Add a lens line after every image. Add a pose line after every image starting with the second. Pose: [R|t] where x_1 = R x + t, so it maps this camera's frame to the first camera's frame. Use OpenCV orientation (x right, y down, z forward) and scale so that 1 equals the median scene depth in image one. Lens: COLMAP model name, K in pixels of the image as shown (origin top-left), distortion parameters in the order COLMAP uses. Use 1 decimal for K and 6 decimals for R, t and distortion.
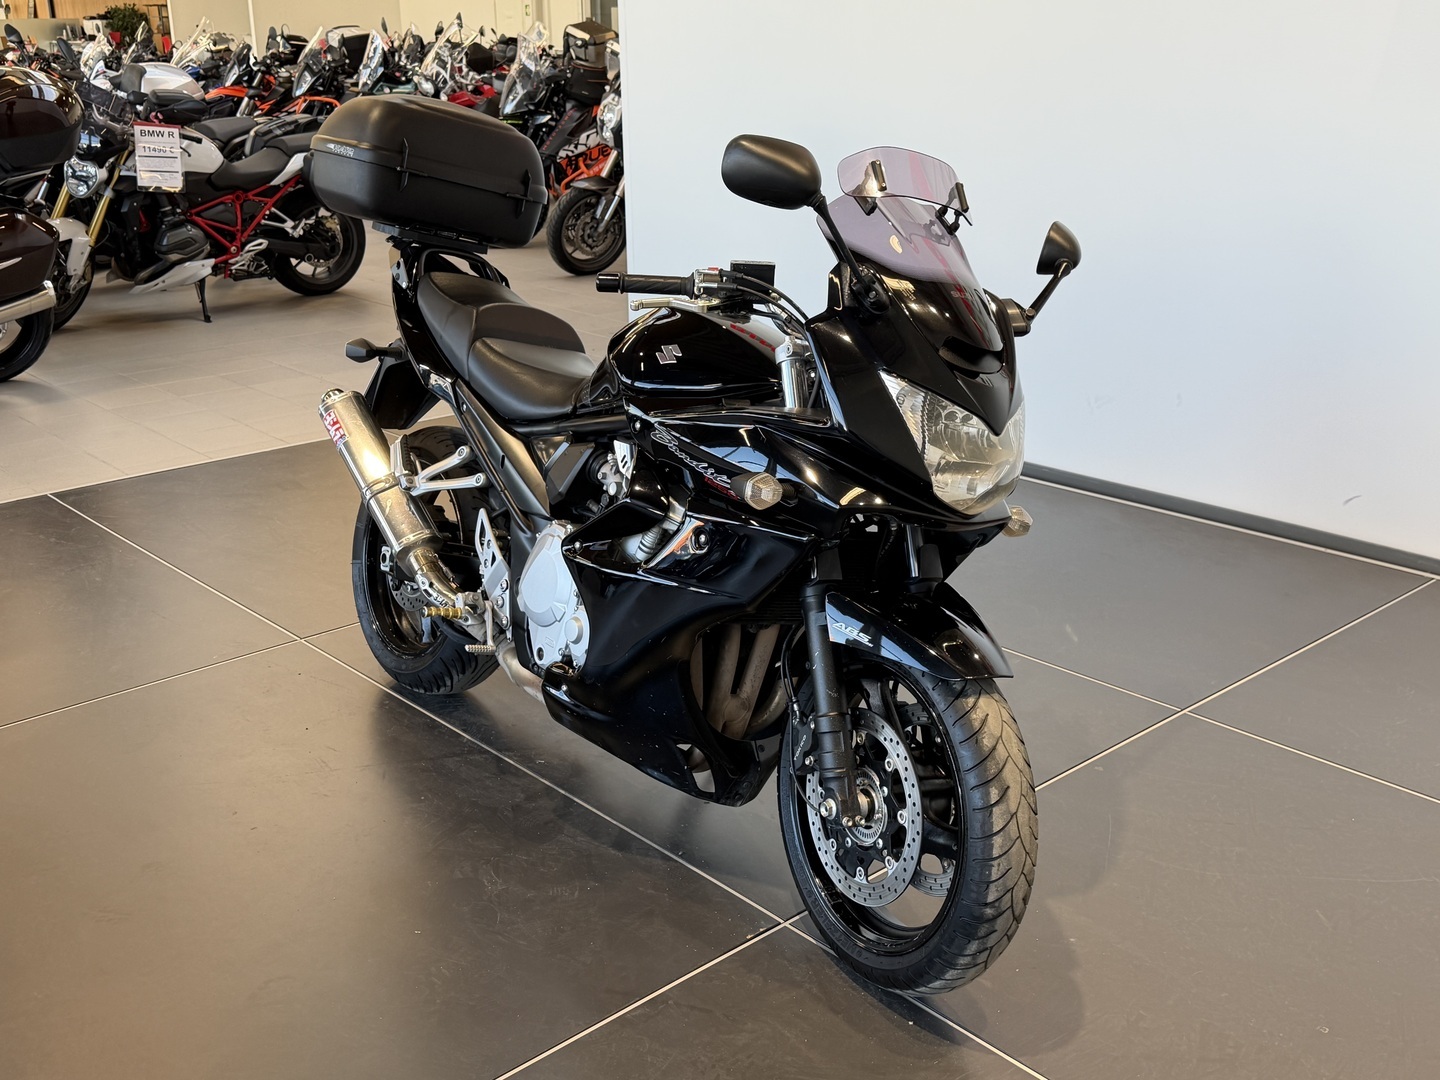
lens RADIAL K [[1494.3, 0, 729.7], [0, 1494.3, 540.0], [0, 0, 1]] dist [0.014585, -0.006838]
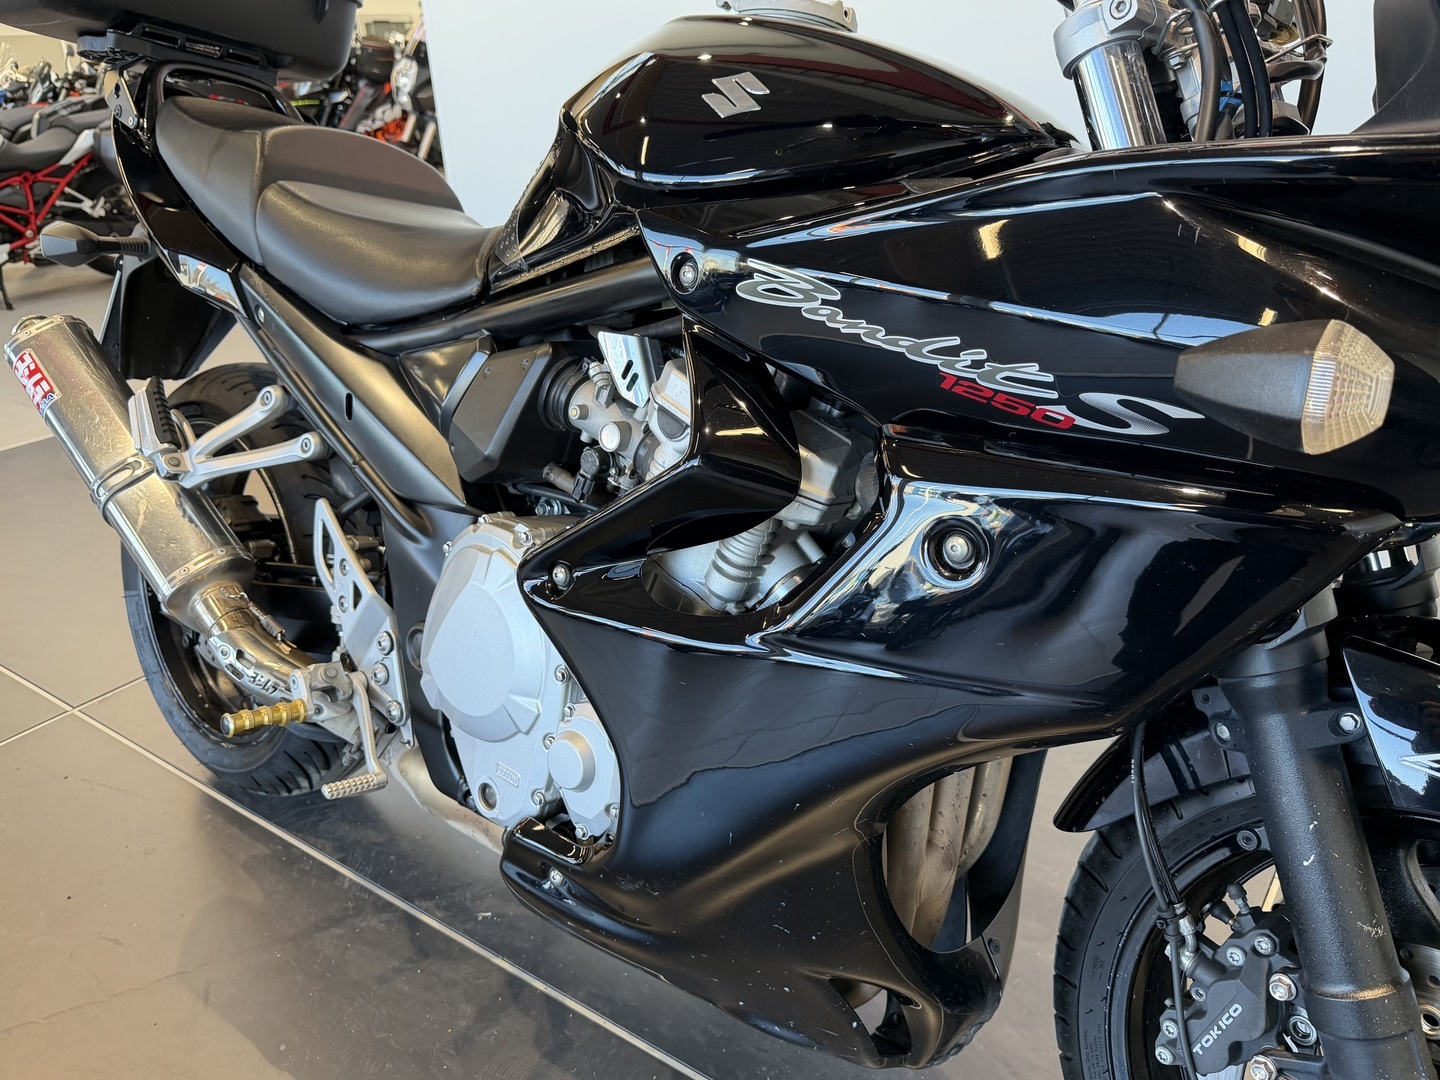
lens RADIAL K [[1068.8, 0, 725.0], [0, 1068.8, 539.5], [0, 0, 1]] dist [0.022687, -0.060600]
pose [[0.976824, -0.119713, 0.177434, -0.092287], [0.105445, 0.990541, 0.087805, -0.024710], [-0.186267, -0.067060, 0.980208, 0.584280]]
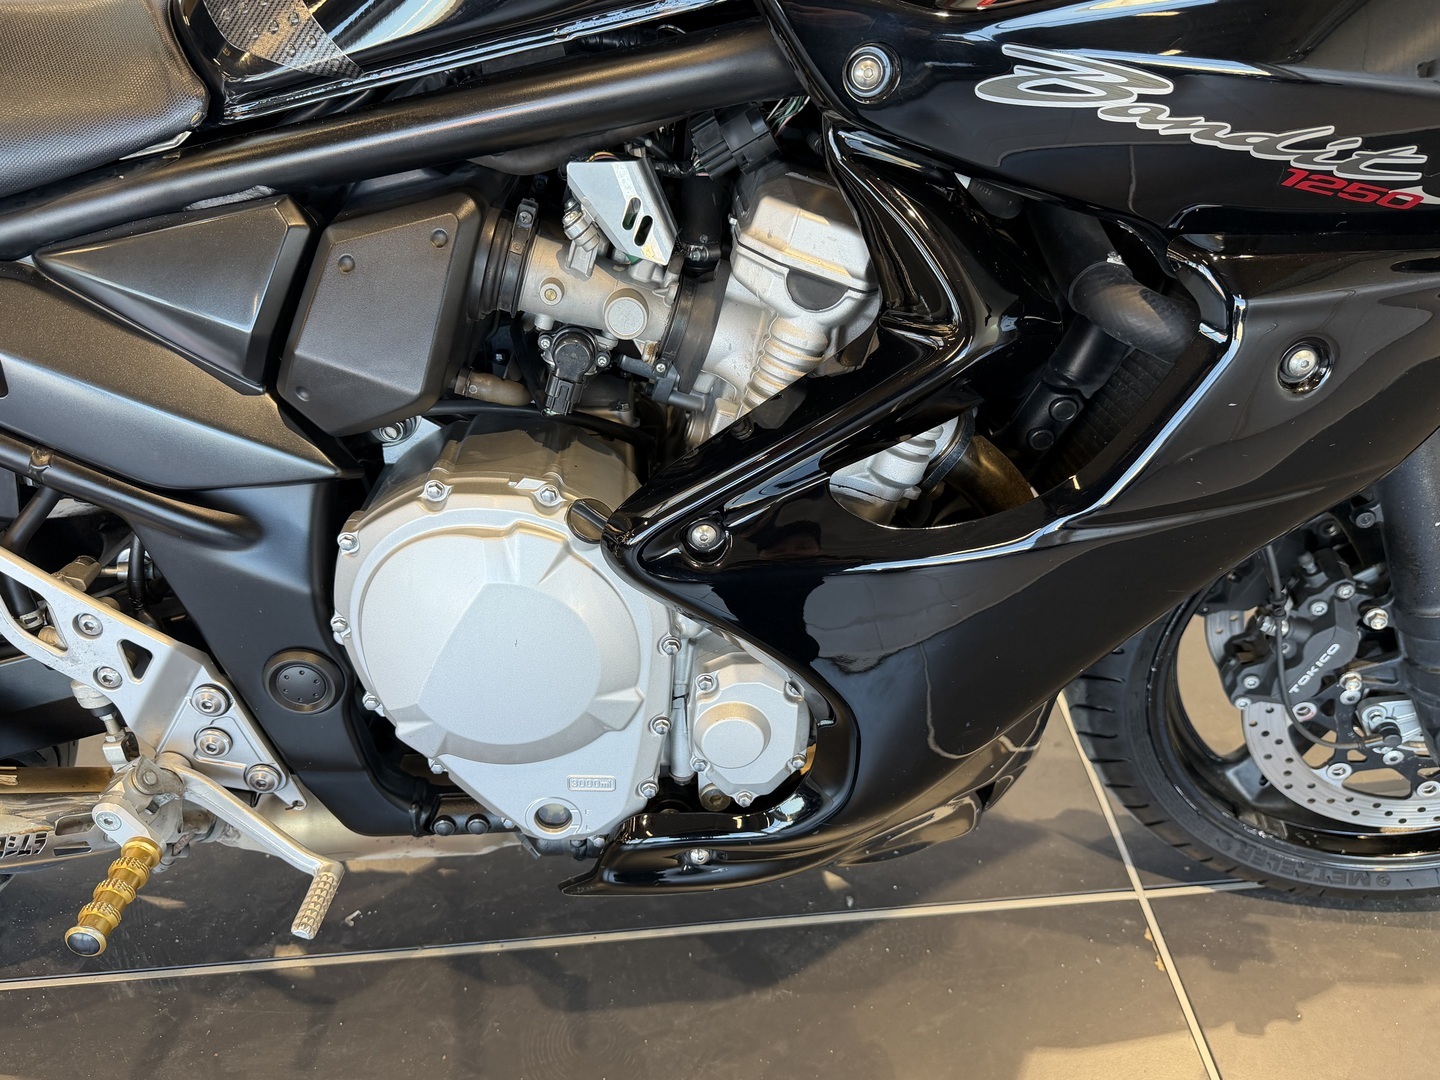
lens RADIAL K [[1068.8, 0, 725.0], [0, 1068.8, 539.5], [0, 0, 1]] dist [0.022687, -0.060600]
pose [[0.602738, -0.529151, 0.597249, -0.198096], [0.243795, 0.834820, 0.493599, -0.089307], [-0.759784, -0.151904, 0.632182, 0.725853]]
